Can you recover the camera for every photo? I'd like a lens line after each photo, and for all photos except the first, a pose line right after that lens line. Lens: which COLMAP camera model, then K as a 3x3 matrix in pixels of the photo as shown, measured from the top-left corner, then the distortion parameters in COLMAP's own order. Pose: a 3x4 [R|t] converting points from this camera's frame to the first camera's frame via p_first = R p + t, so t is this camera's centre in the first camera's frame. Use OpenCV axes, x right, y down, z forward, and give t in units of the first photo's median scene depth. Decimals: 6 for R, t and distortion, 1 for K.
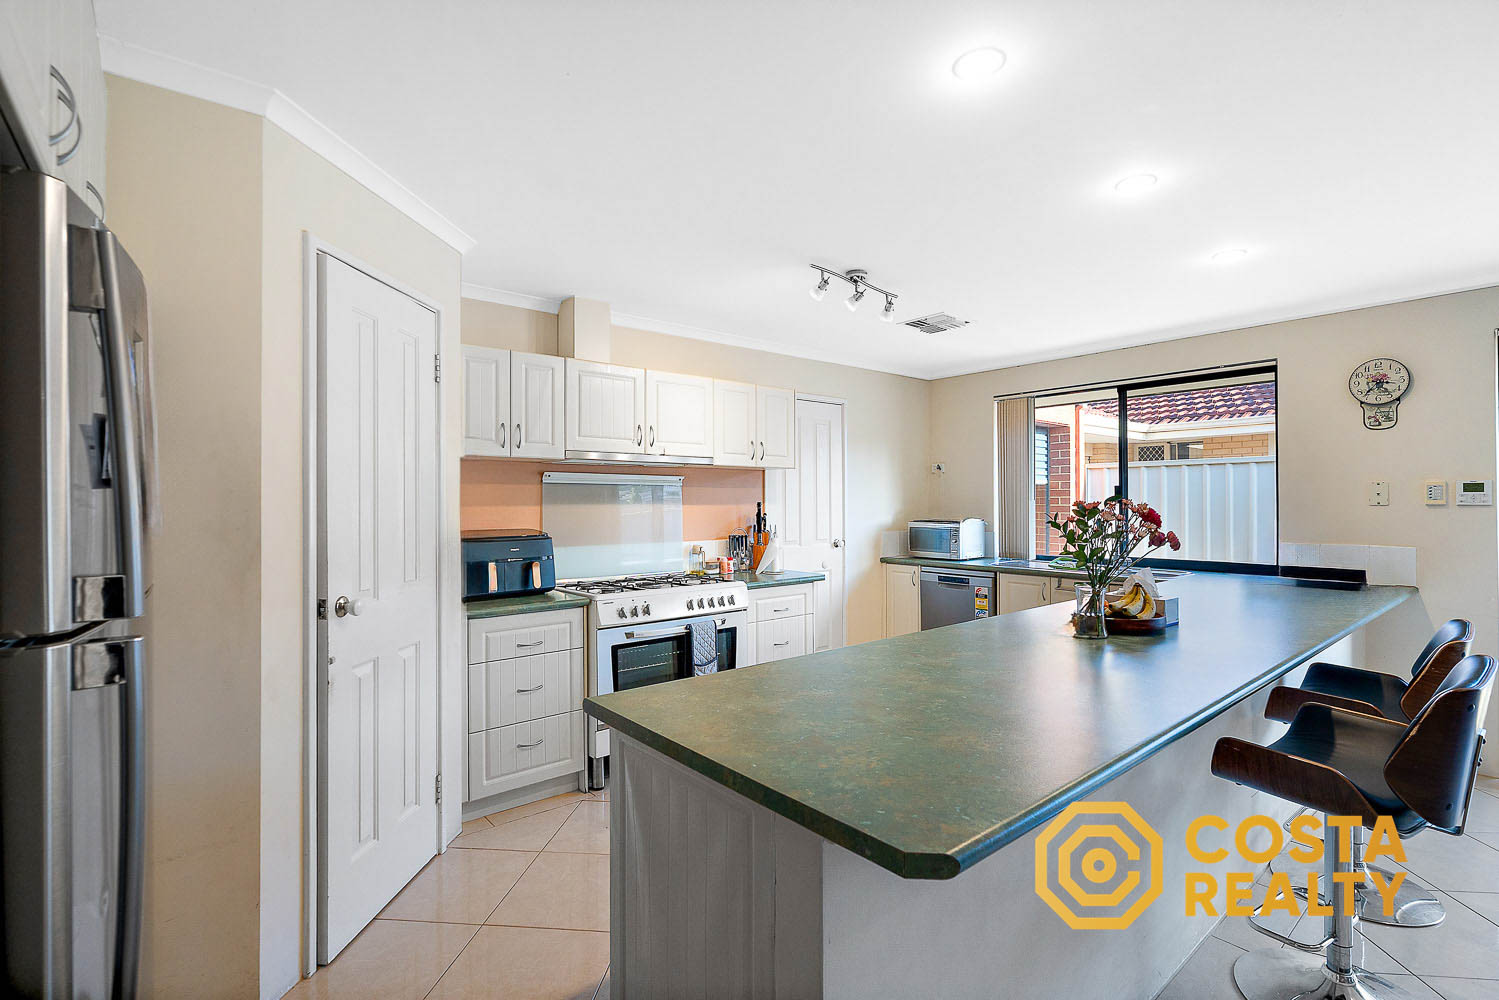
lens RADIAL K [[683.3, 0, 754.4], [0, 683.3, 501.9], [0, 0, 1]] dist [-0.002386, 0.003731]
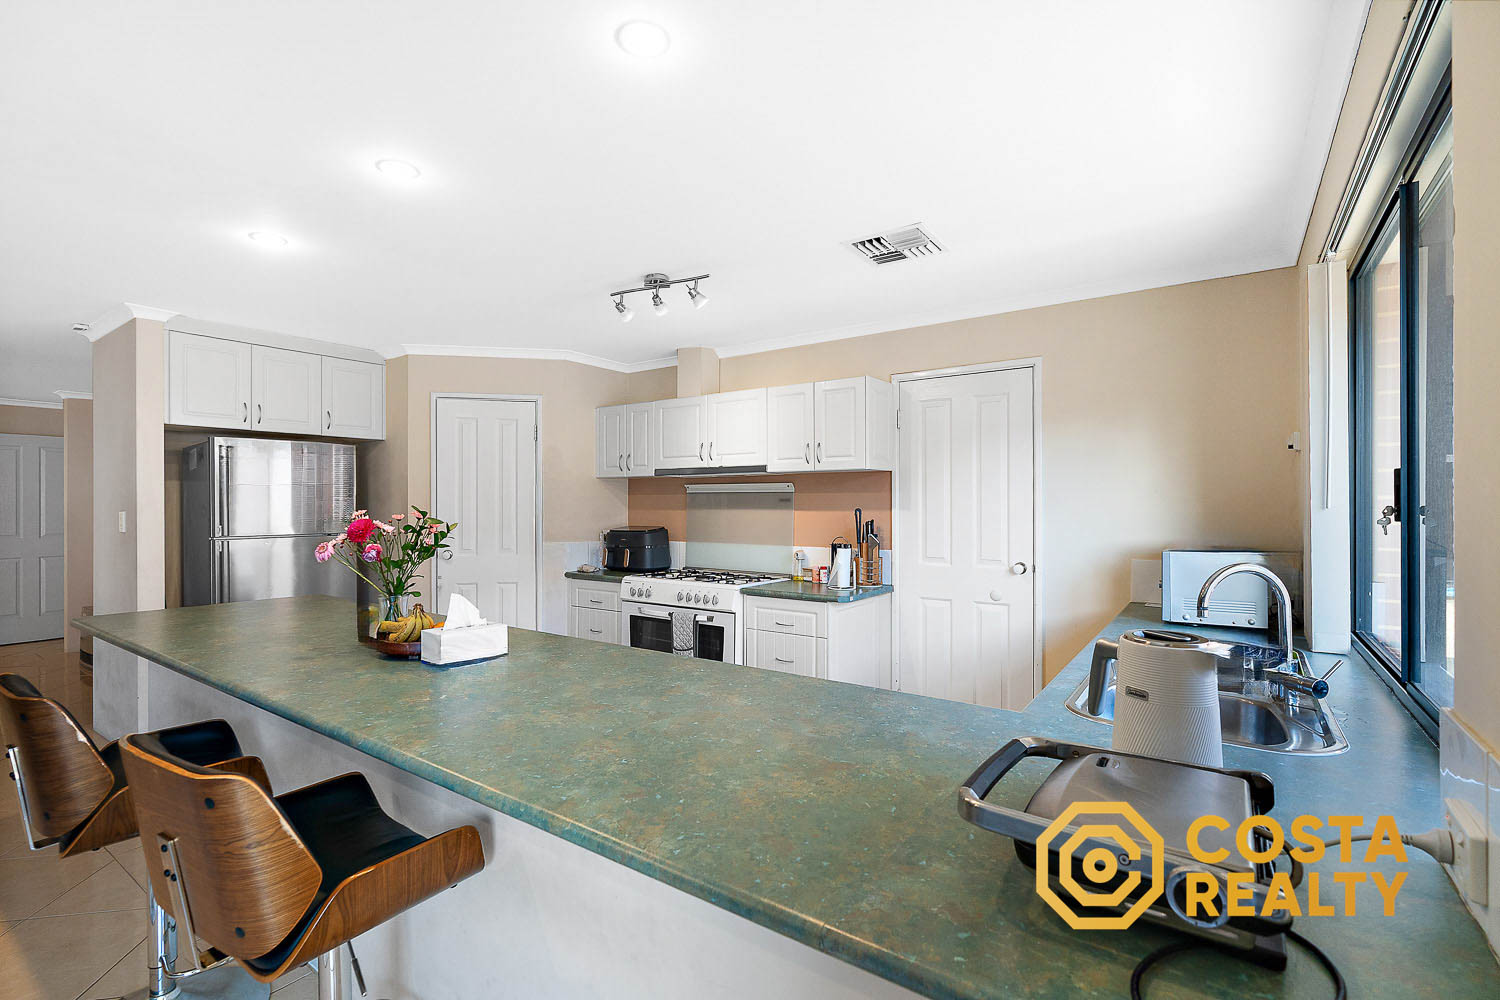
lens RADIAL K [[683.7, 0, 758.8], [0, 683.7, 504.2], [0, 0, 1]] dist [-0.002386, 0.003731]
pose [[0.265472, 0.000580, -0.964118, 1.066705], [0.000767, 0.999999, 0.000813, -0.007870], [0.964118, -0.000955, 0.265472, 0.821917]]
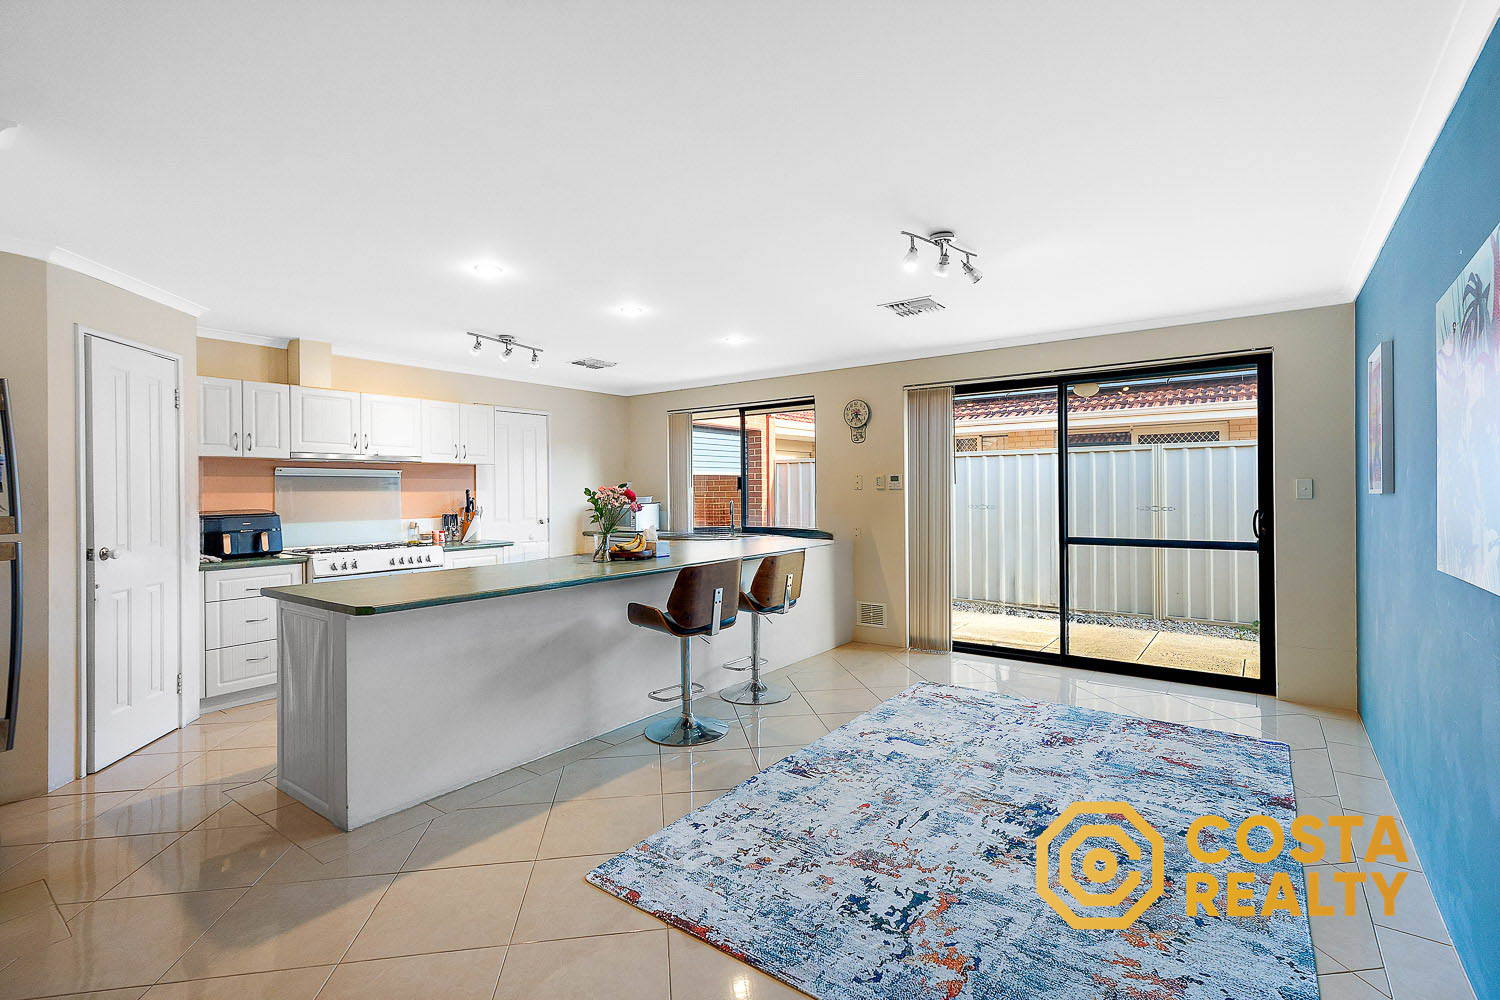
lens RADIAL K [[683.7, 0, 757.5], [0, 683.7, 490.8], [0, 0, 1]] dist [-0.002386, 0.003731]
pose [[0.970032, -0.005635, 0.242912, 0.297251], [0.005764, 0.999983, 0.000177, 0.007803], [-0.242909, 0.001229, 0.970048, -0.559096]]
